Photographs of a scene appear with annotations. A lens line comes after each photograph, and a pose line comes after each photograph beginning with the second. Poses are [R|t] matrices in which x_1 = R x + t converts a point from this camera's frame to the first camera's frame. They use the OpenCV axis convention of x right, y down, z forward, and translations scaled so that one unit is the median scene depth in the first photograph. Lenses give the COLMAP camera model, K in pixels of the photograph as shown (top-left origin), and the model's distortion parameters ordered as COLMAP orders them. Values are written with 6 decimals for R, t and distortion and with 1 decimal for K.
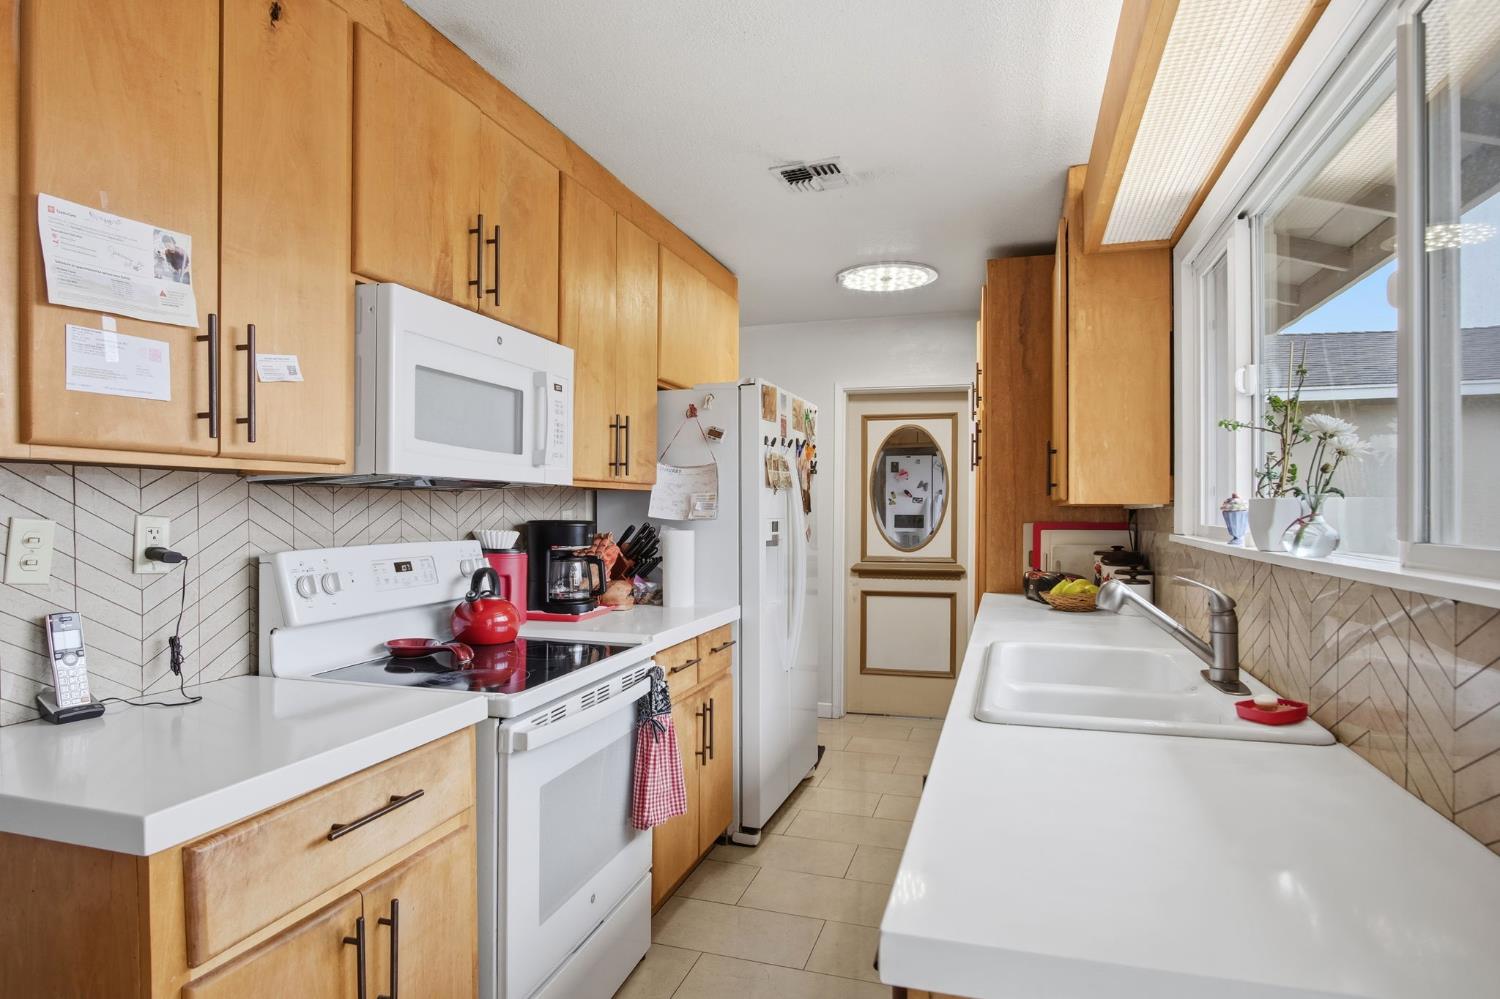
lens RADIAL K [[836.9, 0, 746.3], [0, 836.9, 508.0], [0, 0, 1]] dist [-0.030900, 0.005170]
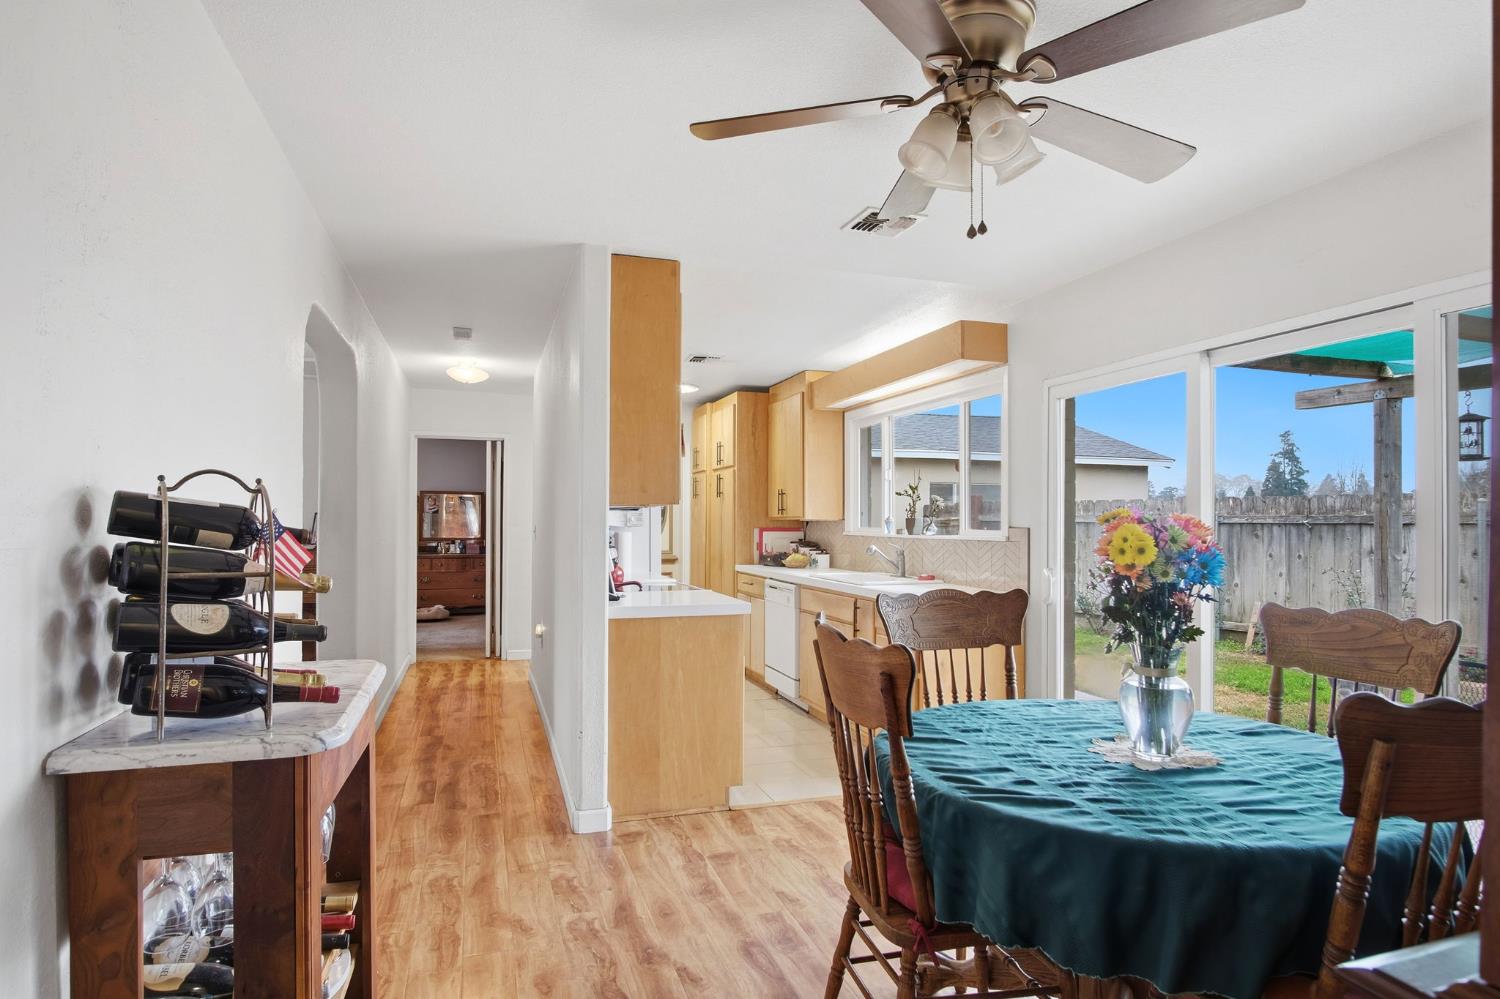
lens RADIAL K [[836.9, 0, 746.0], [0, 836.9, 504.3], [0, 0, 1]] dist [-0.030900, 0.005170]
pose [[0.810460, 0.014078, 0.585625, -0.950829], [-0.003556, 0.999811, -0.019114, -0.000641], [-0.585784, 0.013408, 0.810356, -0.662356]]
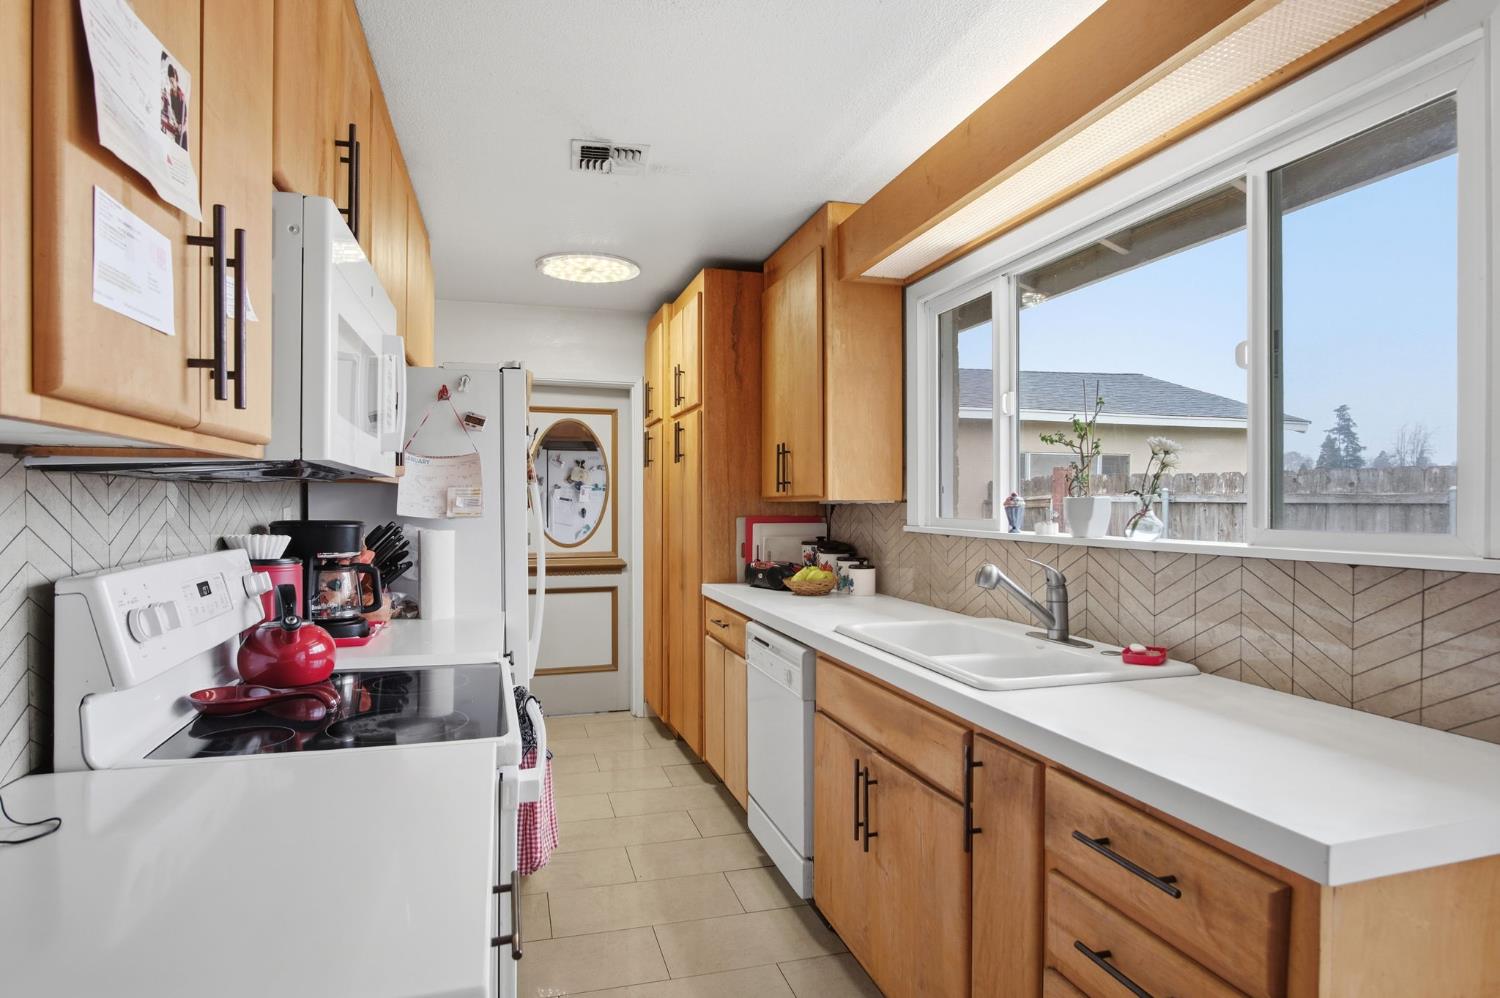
lens RADIAL K [[836.9, 0, 747.8], [0, 836.9, 501.3], [0, 0, 1]] dist [-0.030900, 0.005170]
pose [[0.830089, -0.000465, 0.557630, -0.295208], [0.000811, 1.000000, -0.000373, -0.002579], [-0.557630, 0.000762, 0.830089, 0.106486]]
